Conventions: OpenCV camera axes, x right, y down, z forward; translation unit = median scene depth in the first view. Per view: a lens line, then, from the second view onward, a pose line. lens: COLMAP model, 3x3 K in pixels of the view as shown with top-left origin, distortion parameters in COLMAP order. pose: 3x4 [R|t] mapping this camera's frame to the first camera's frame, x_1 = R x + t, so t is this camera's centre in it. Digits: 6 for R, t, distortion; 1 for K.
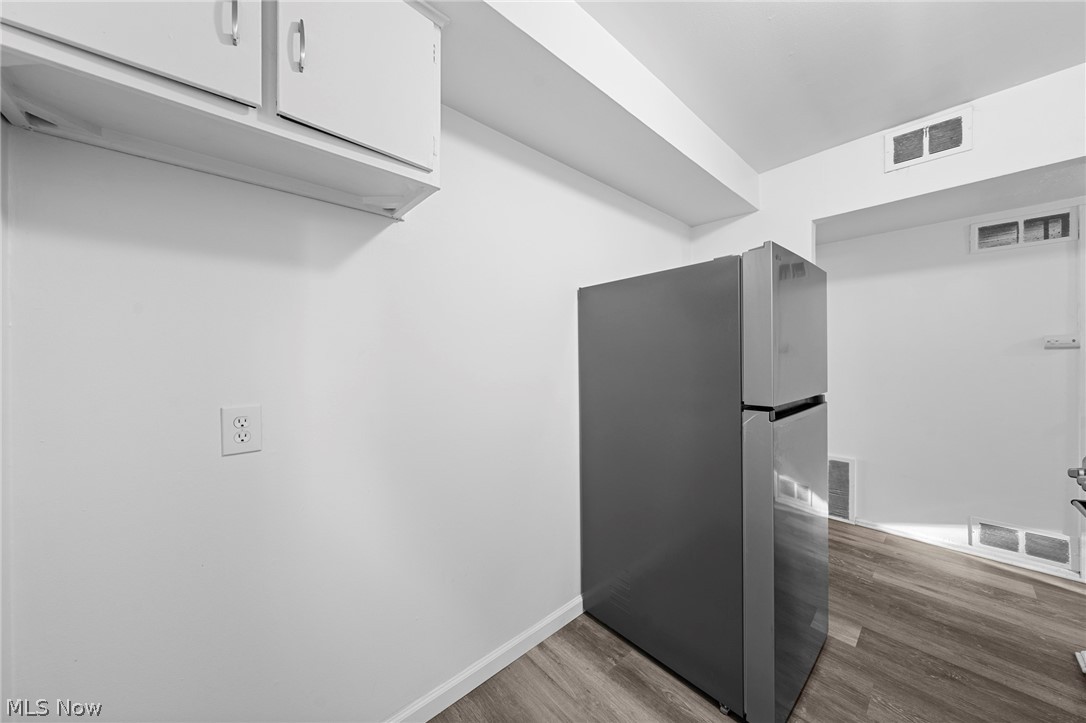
lens RADIAL K [[362.1, 0, 551.3], [0, 362.1, 360.8], [0, 0, 1]] dist [-0.001493, -0.000128]
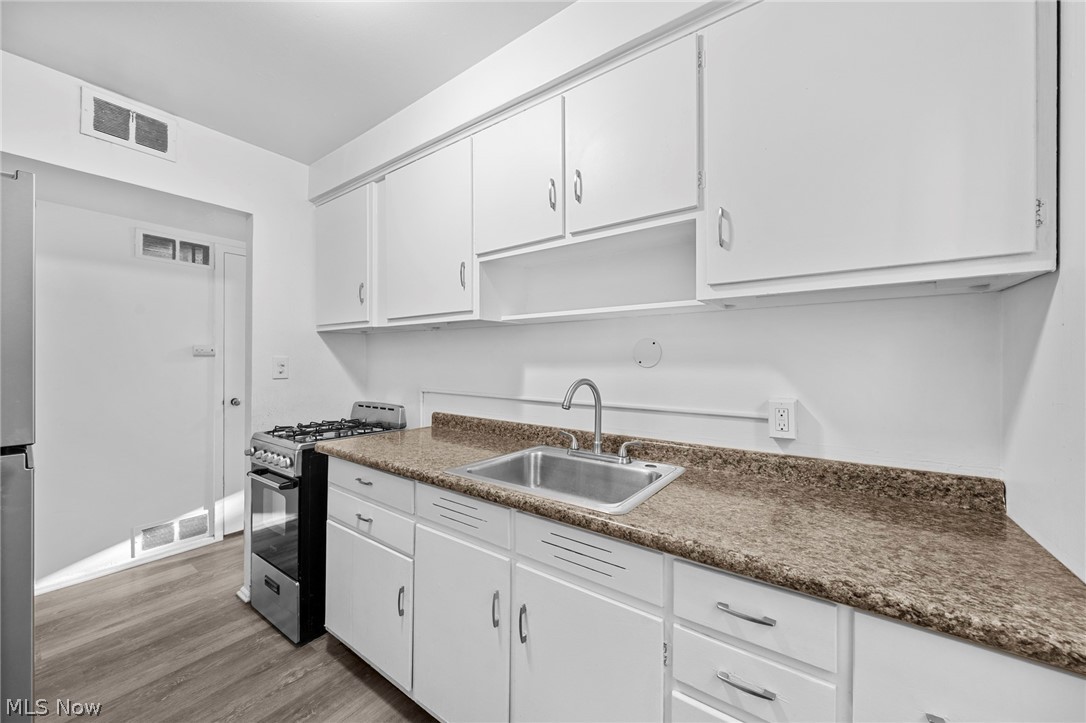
lens RADIAL K [[395.7, 0, 543.0], [0, 395.7, 361.5], [0, 0, 1]] dist [-0.000767, -0.000105]
pose [[-0.197472, 0.005959, 0.980290, -0.129016], [0.008658, 0.999953, -0.004335, -0.001504], [-0.980270, 0.007631, -0.197514, 0.168024]]
